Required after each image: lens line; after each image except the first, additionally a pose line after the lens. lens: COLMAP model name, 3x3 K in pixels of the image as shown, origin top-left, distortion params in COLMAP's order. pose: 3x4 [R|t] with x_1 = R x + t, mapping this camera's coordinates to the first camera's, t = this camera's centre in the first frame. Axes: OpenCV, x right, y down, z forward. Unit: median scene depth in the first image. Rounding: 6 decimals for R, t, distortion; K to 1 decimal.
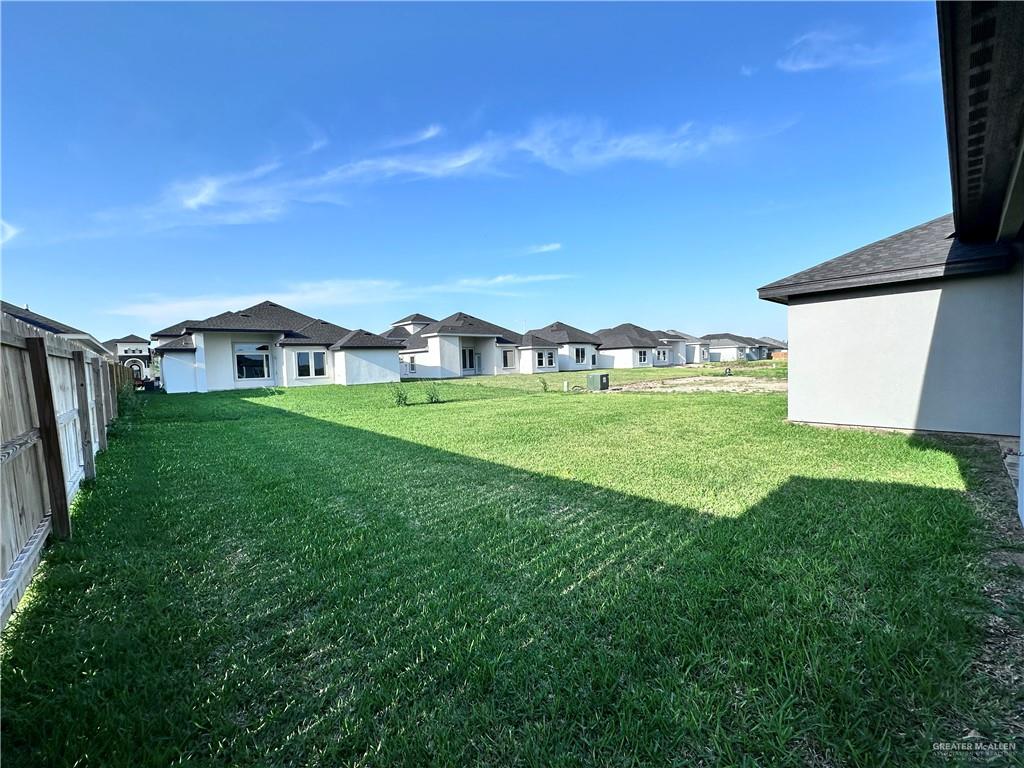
lens RADIAL K [[416.3, 0, 512.0], [0, 416.3, 384.0], [0, 0, 1]] dist [-0.001690, -0.000362]
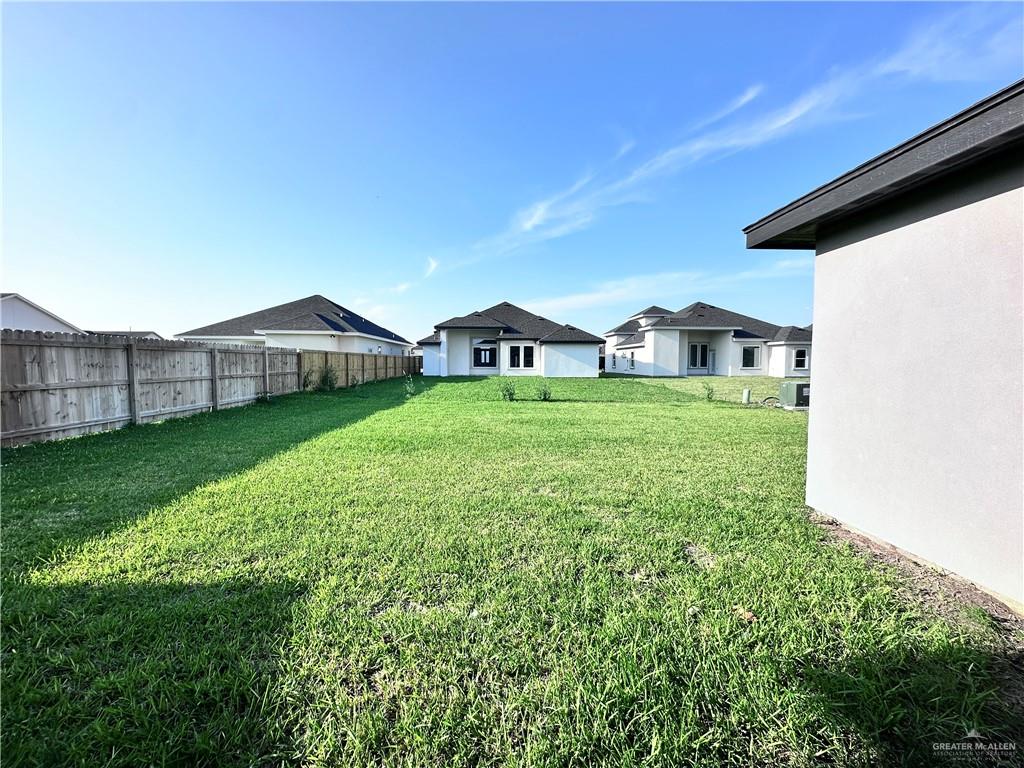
lens RADIAL K [[416.3, 0, 512.0], [0, 416.3, 384.0], [0, 0, 1]] dist [-0.001690, -0.000362]
pose [[0.762299, 0.069556, -0.643477, 0.140648], [-0.060785, 0.997508, 0.035816, -0.008520], [0.644364, 0.011811, 0.764627, 0.086470]]
